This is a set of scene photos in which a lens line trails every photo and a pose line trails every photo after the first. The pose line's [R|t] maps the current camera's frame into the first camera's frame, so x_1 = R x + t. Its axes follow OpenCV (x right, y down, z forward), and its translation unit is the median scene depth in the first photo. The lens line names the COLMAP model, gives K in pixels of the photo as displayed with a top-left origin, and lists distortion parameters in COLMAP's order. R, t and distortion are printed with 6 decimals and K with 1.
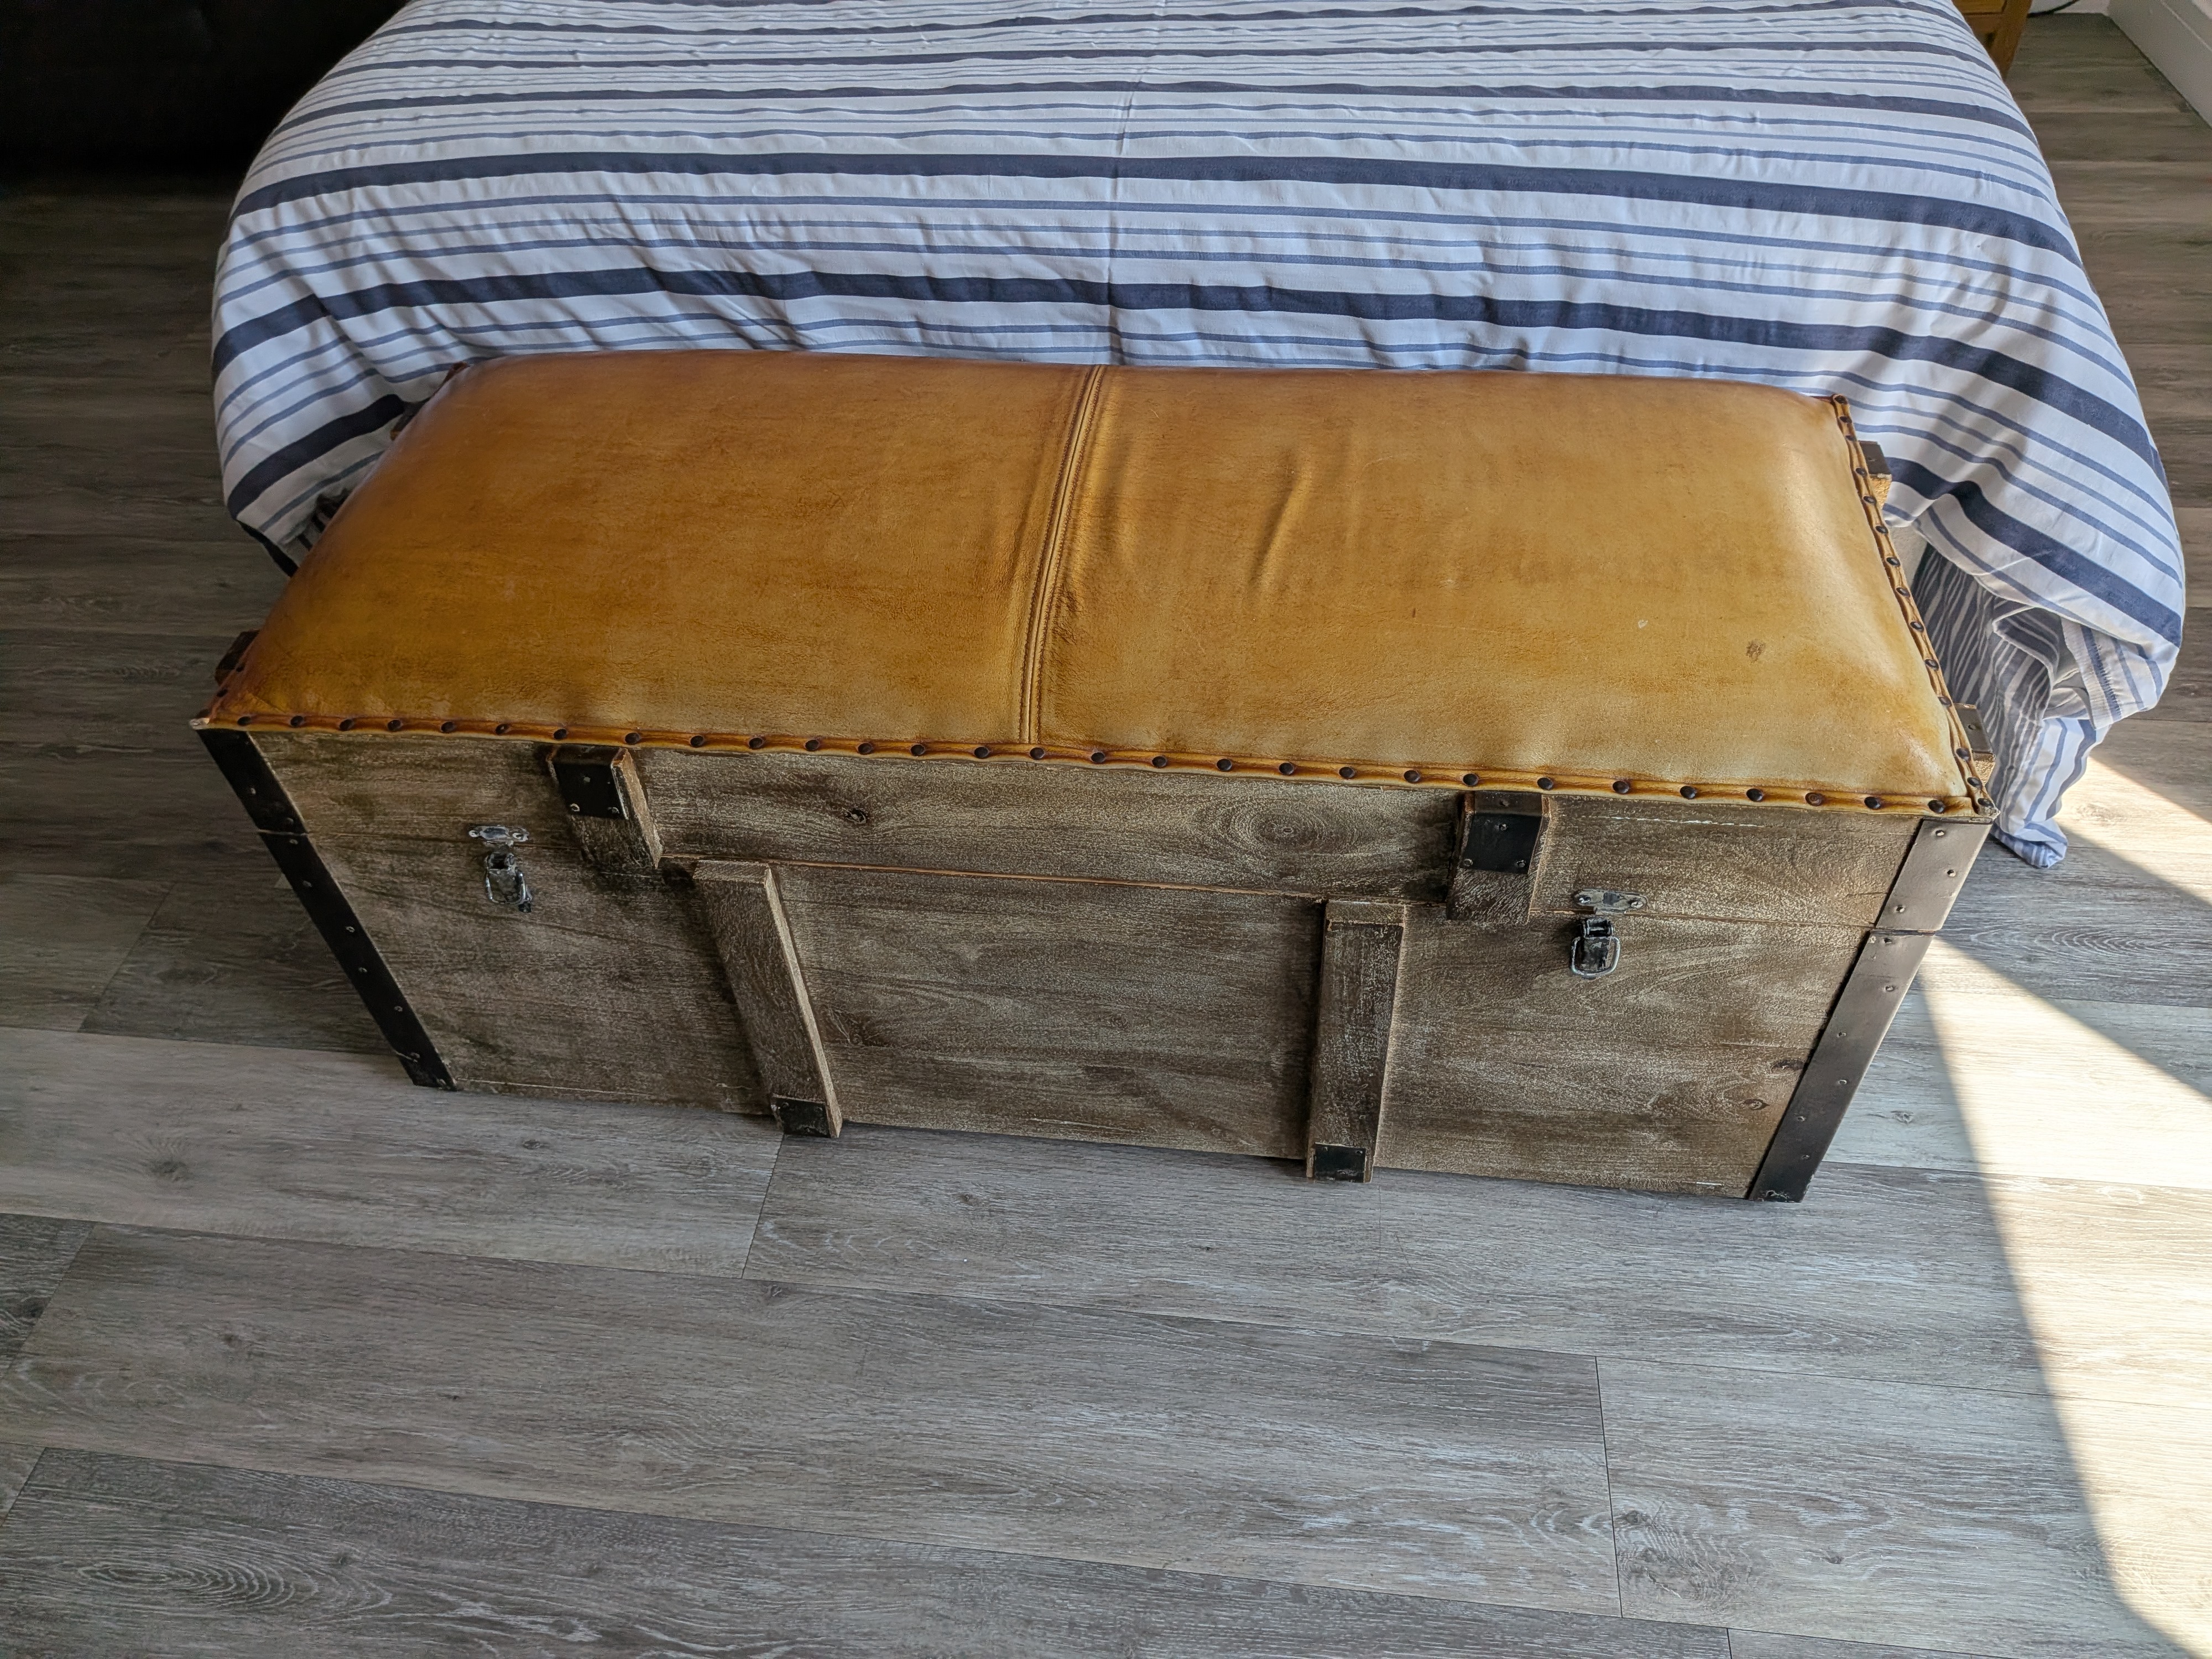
lens RADIAL K [[1619.2, 0, 1107.8], [0, 1619.2, 827.7], [0, 0, 1]] dist [0.005098, -0.013749]
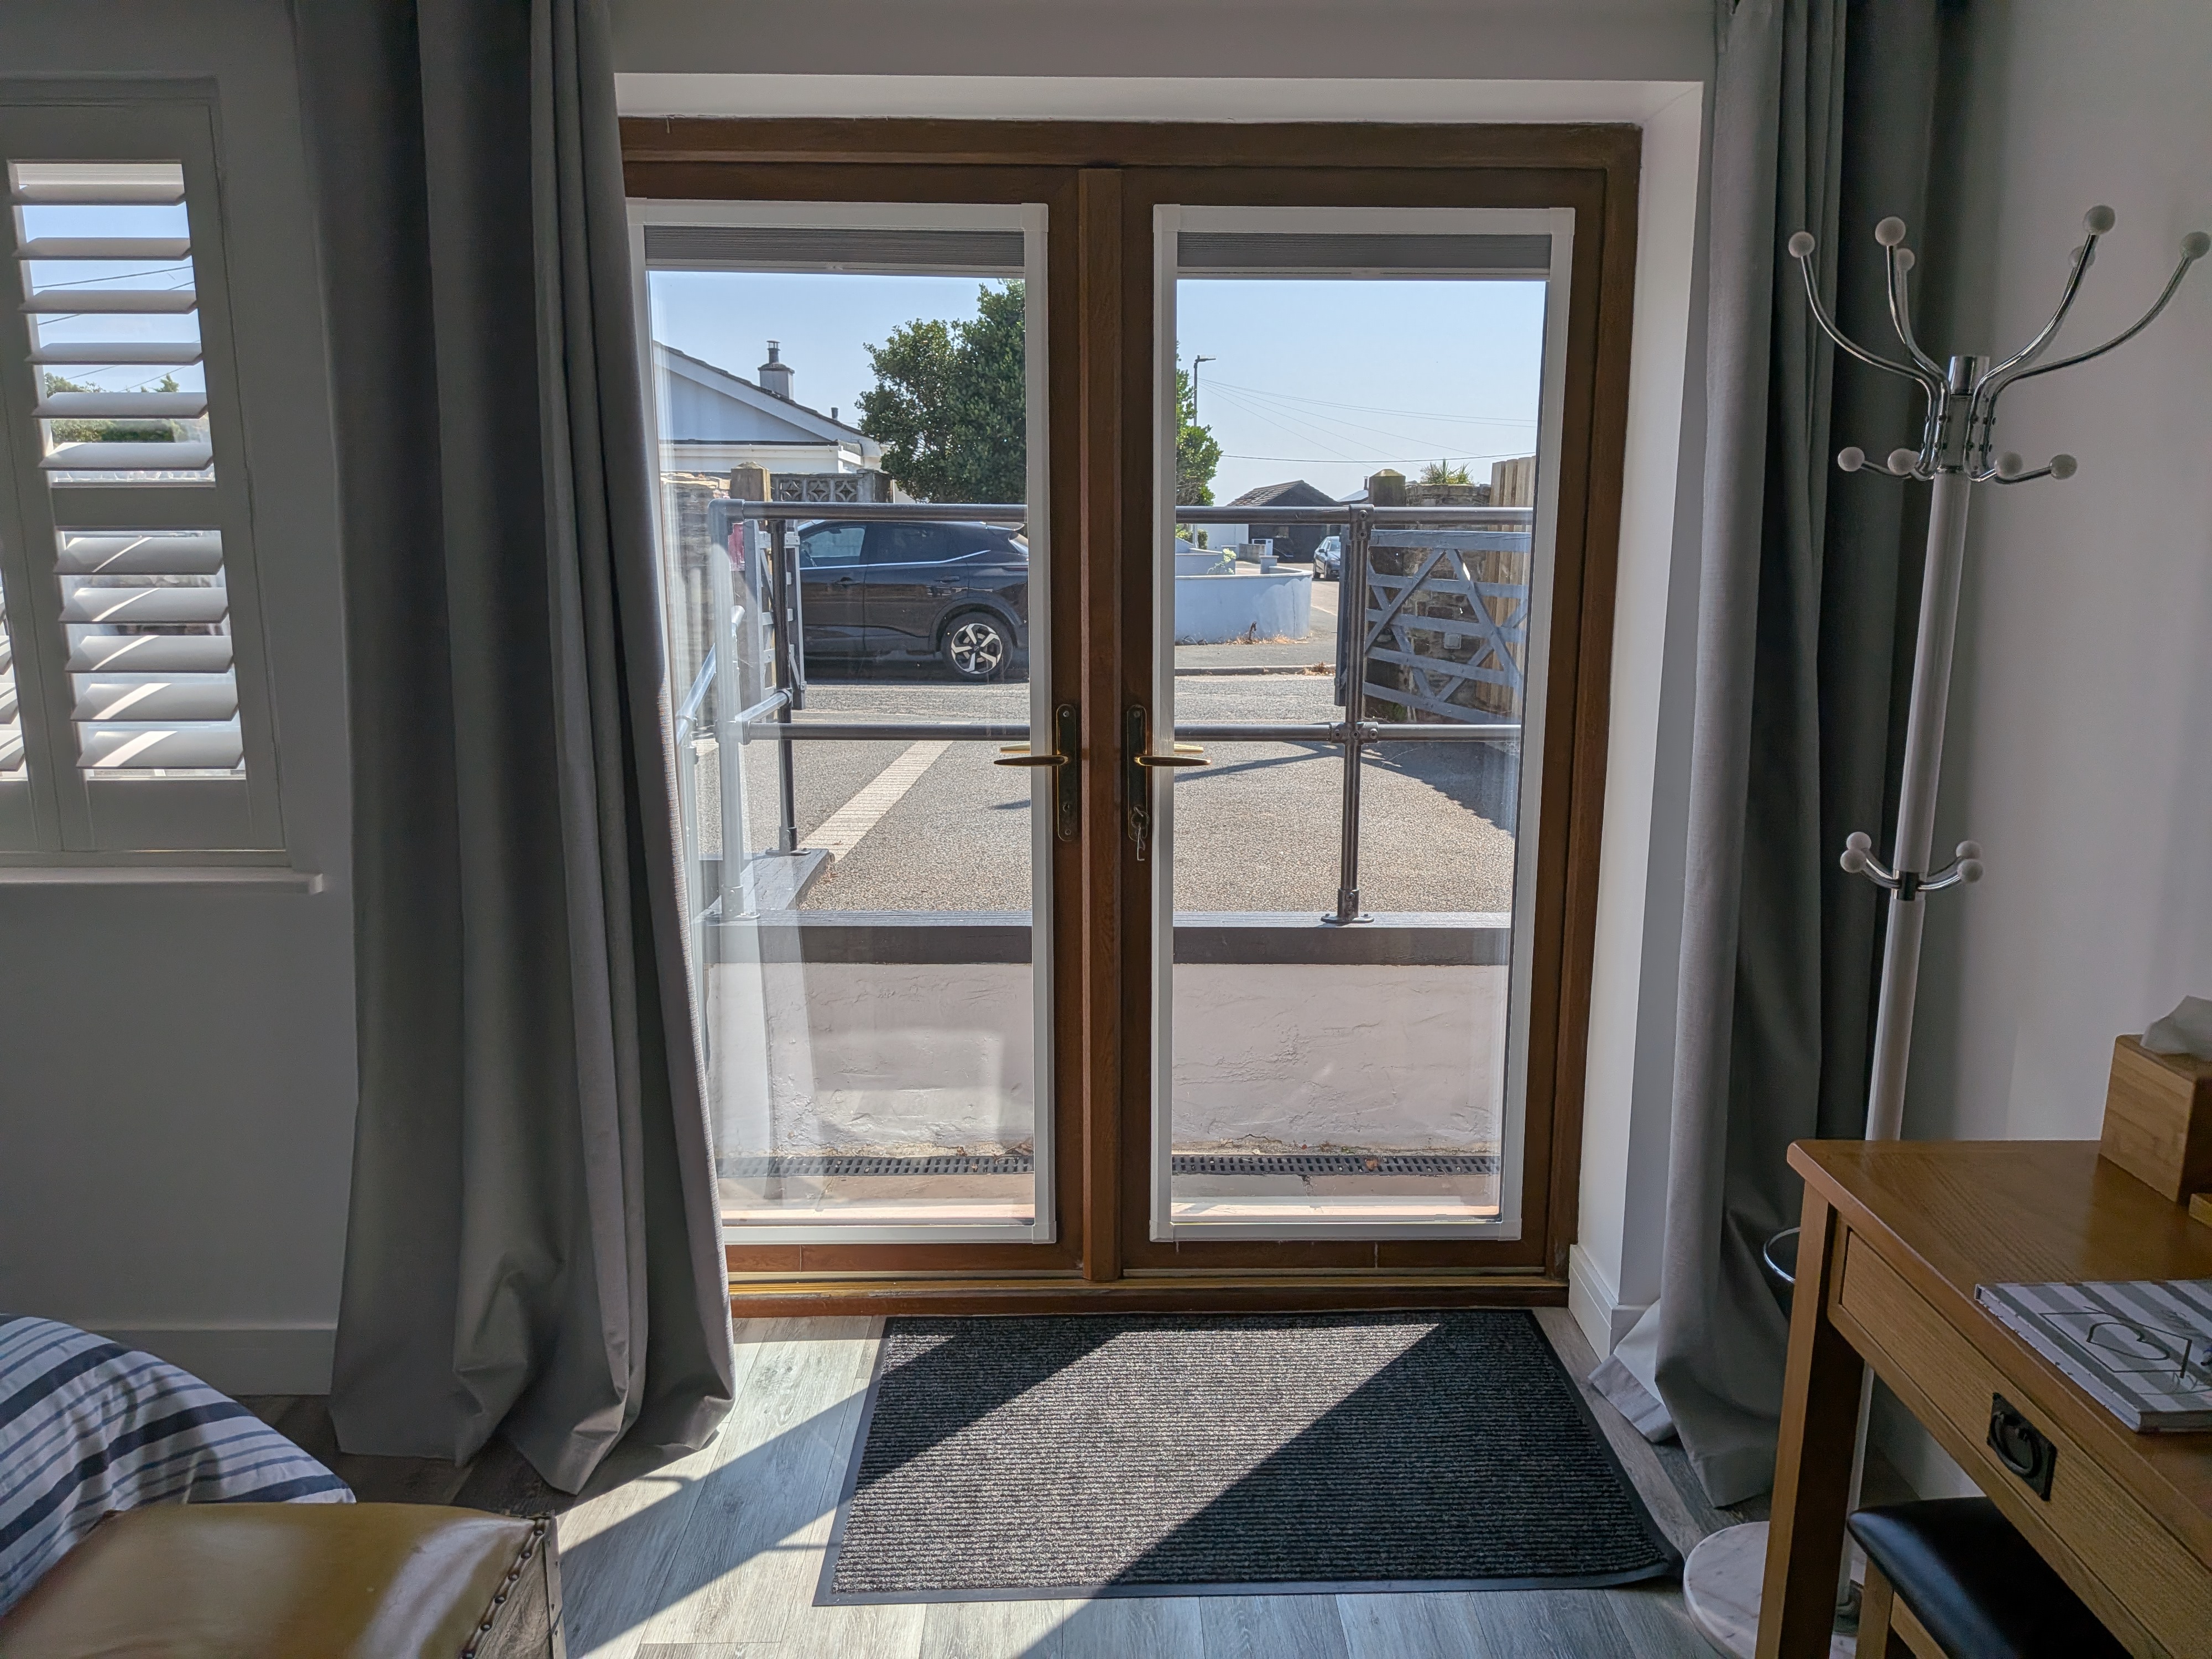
lens RADIAL K [[1619.2, 0, 1108.5], [0, 1619.2, 843.5], [0, 0, 1]] dist [0.005098, -0.013749]
pose [[-0.140118, -0.144427, 0.979545, -0.838962], [0.717309, 0.667142, 0.200973, -0.314117], [-0.682521, 0.730796, 0.010120, 0.071335]]
